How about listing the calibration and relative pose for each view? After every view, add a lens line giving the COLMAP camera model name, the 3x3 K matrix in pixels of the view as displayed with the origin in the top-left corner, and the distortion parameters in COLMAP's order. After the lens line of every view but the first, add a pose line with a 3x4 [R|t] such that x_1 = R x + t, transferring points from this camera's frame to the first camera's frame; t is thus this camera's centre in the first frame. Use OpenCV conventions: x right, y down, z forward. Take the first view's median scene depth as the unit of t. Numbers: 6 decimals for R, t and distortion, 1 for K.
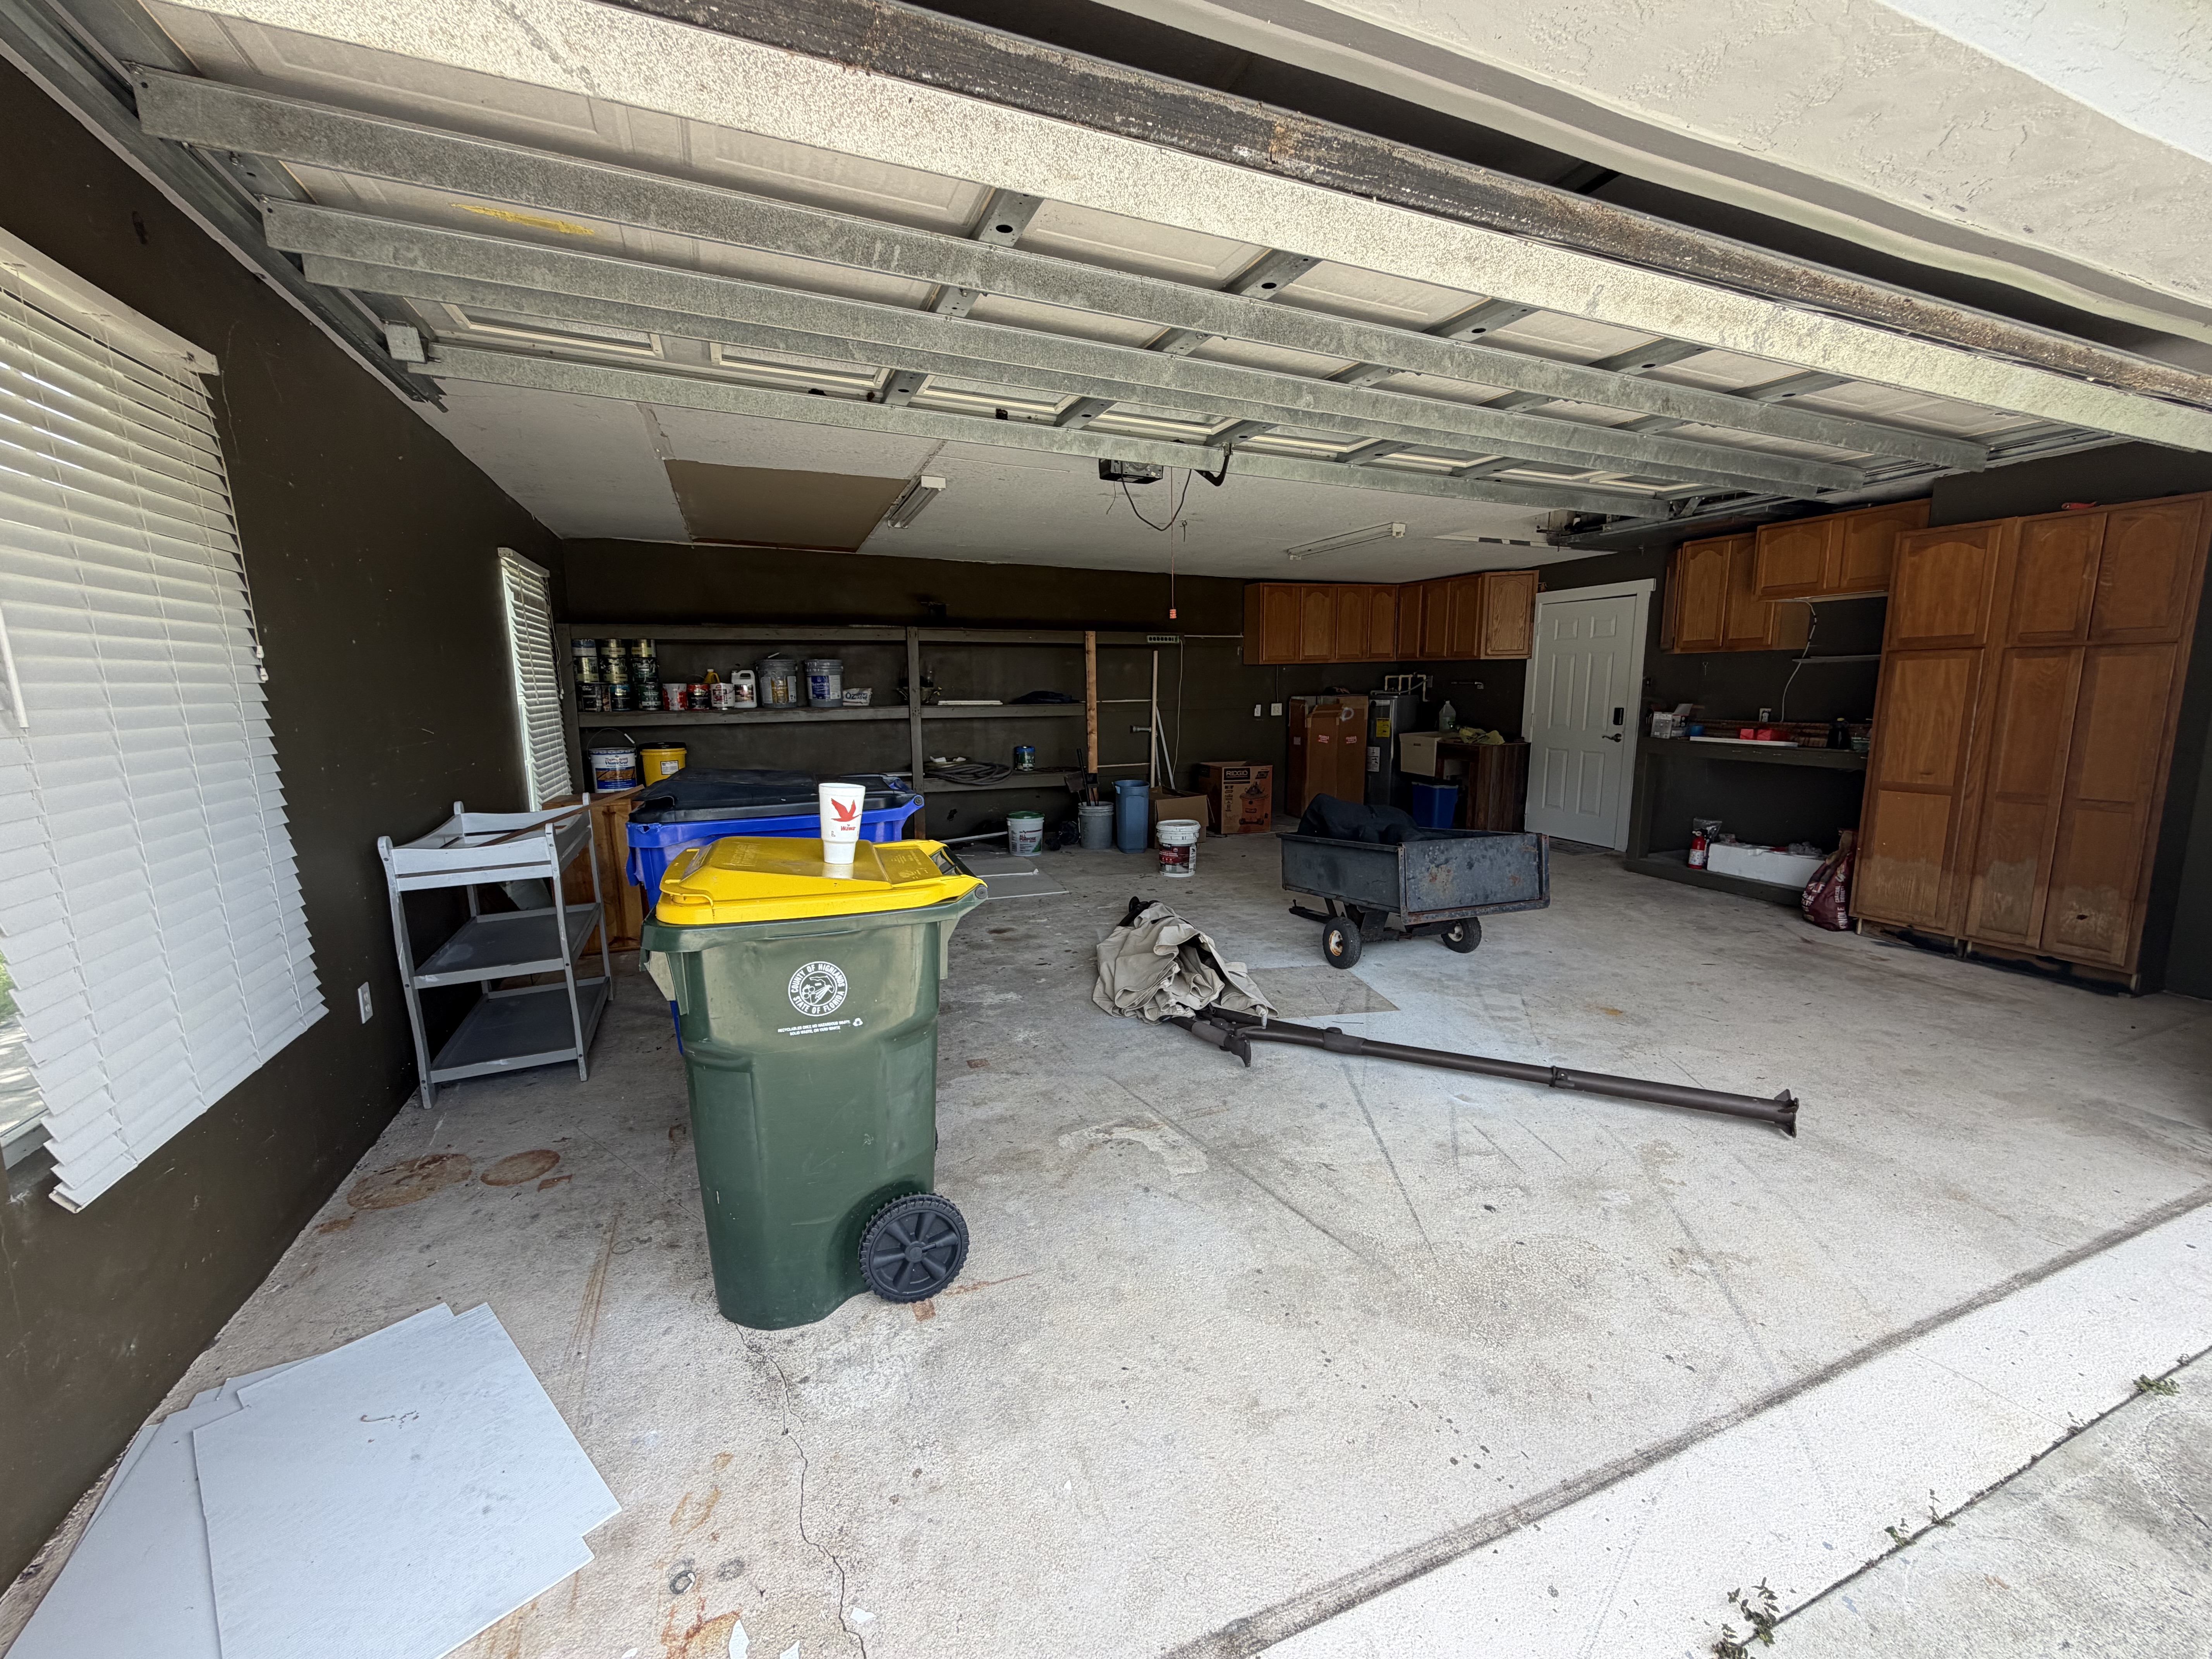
lens RADIAL K [[903.5, 0, 1106.0], [0, 903.5, 829.5], [0, 0, 1]] dist [-0.000288, 0.000195]
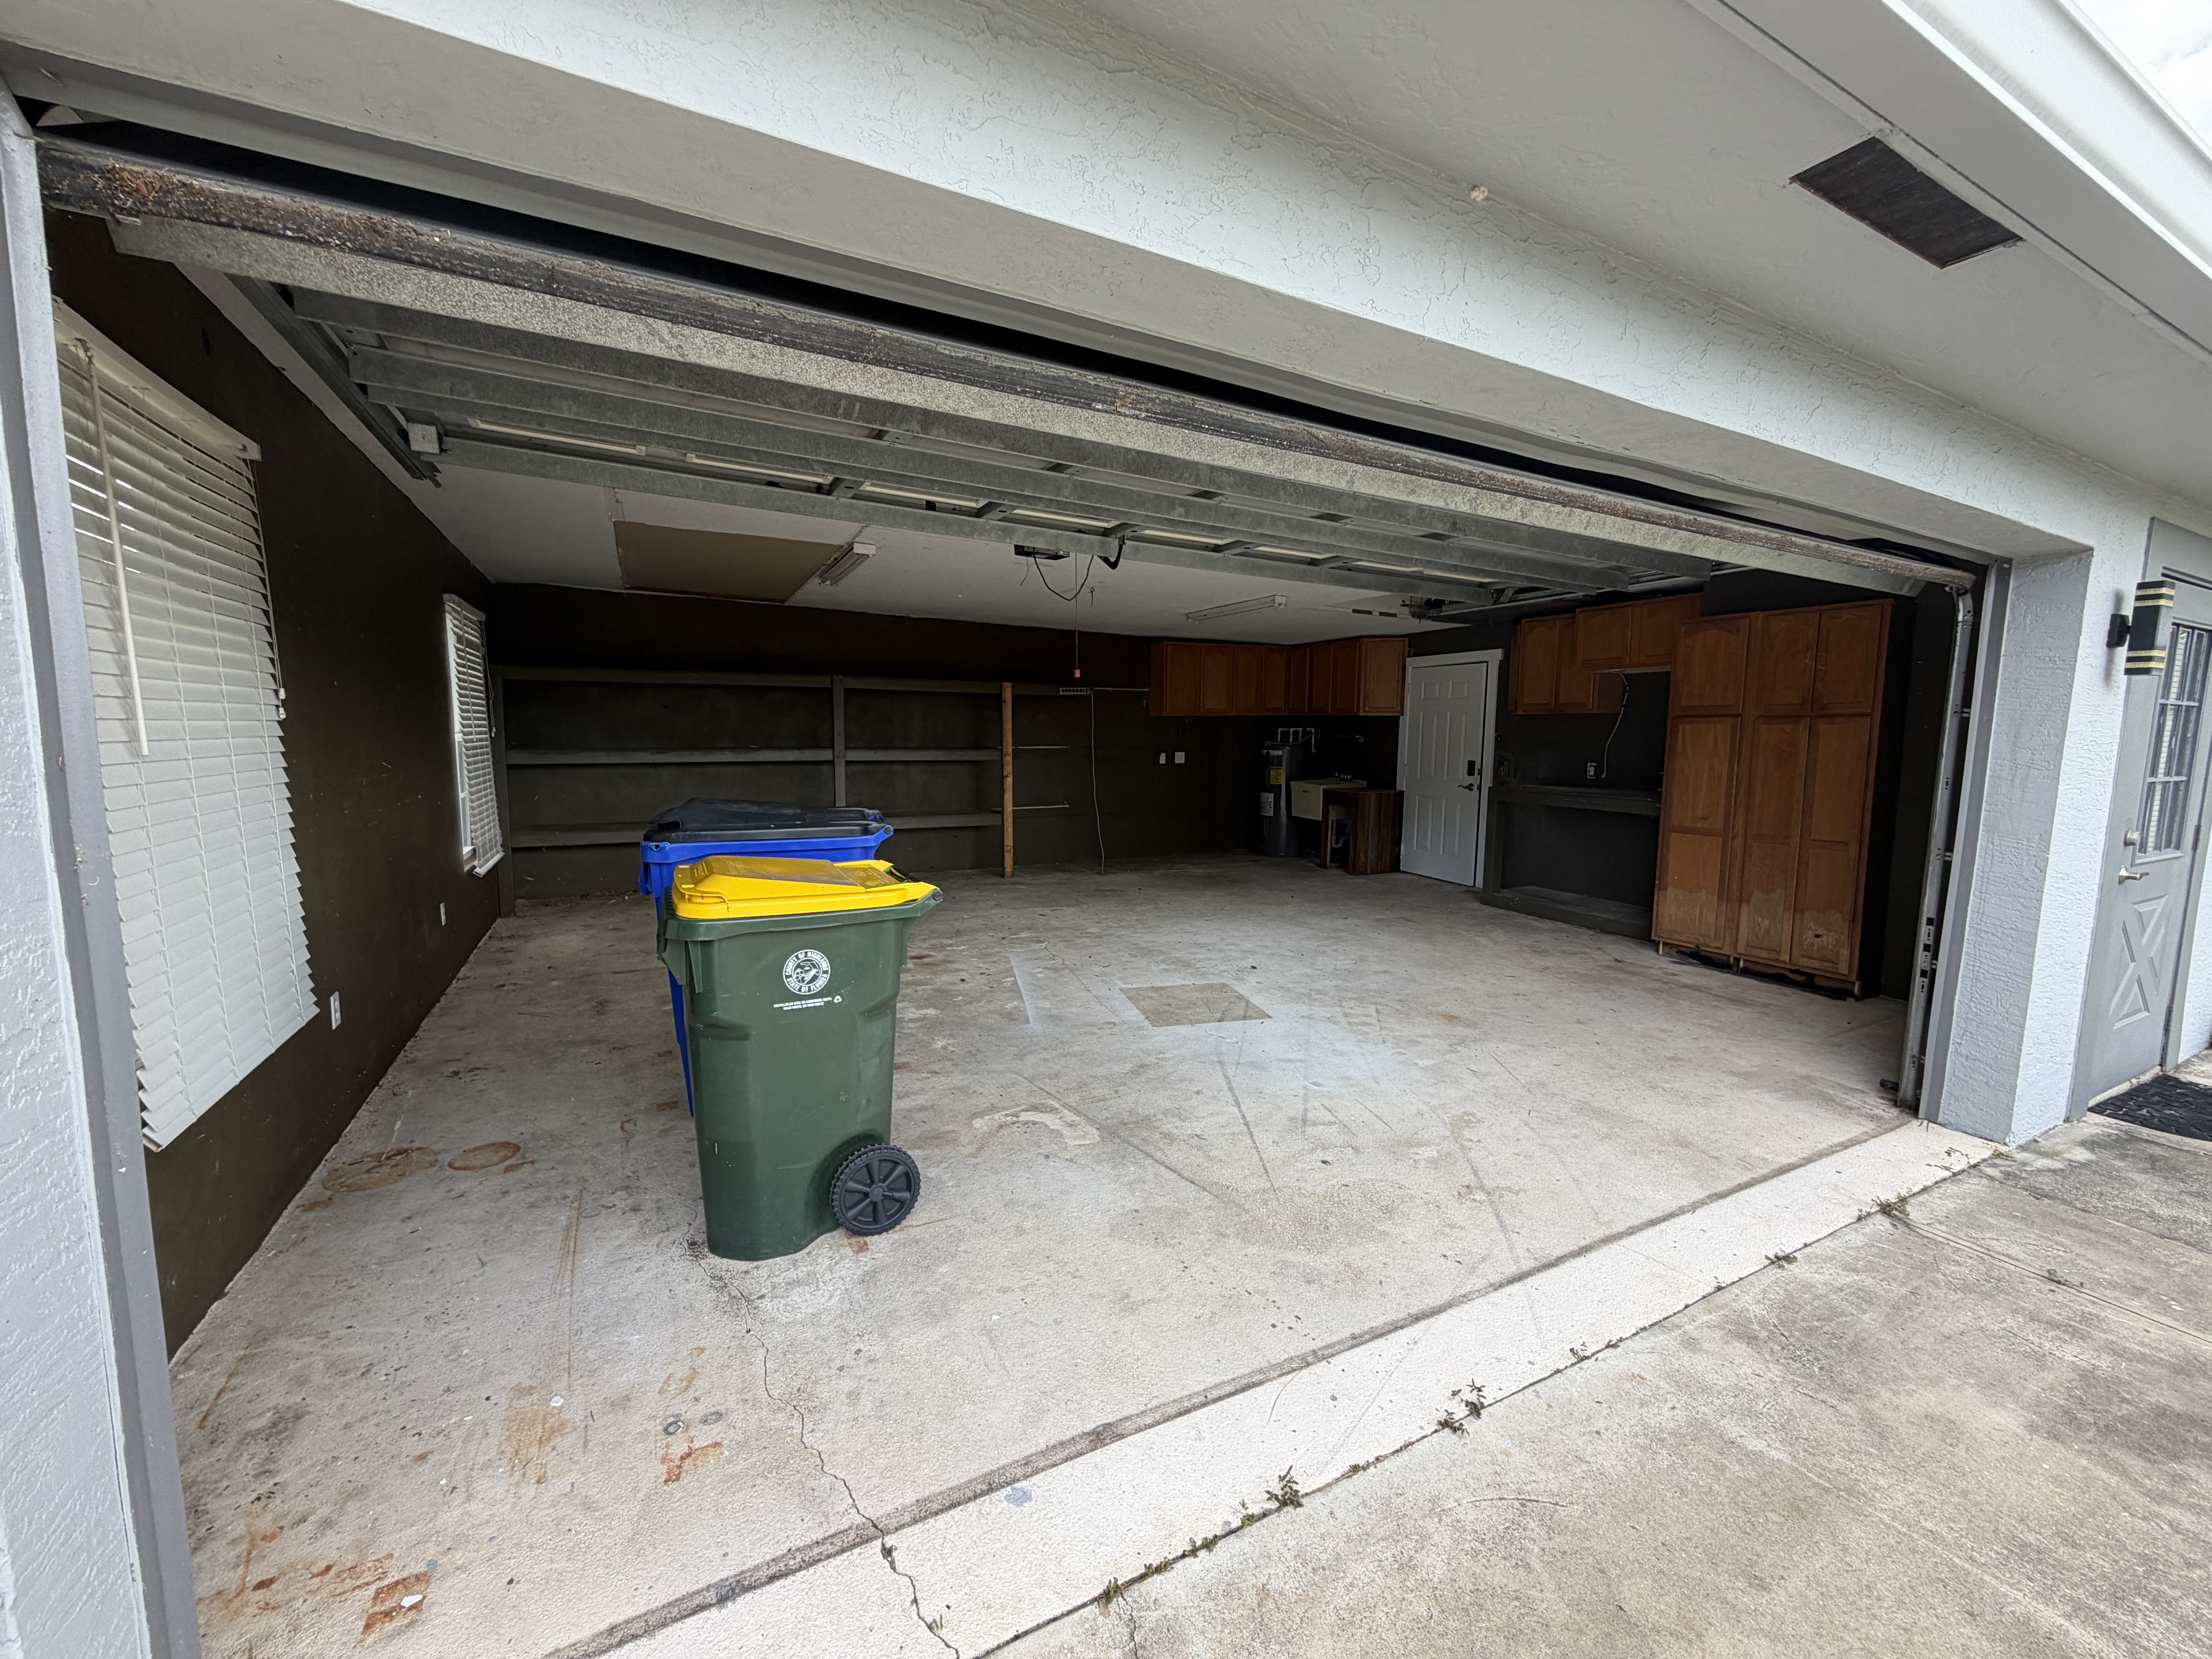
lens RADIAL K [[903.5, 0, 1106.0], [0, 903.5, 829.5], [0, 0, 1]] dist [-0.000288, 0.000195]
pose [[0.995773, 0.007912, 0.091509, 0.008906], [-0.003245, 0.998691, -0.051038, 0.025998], [-0.091793, 0.050526, 0.994495, -0.191076]]
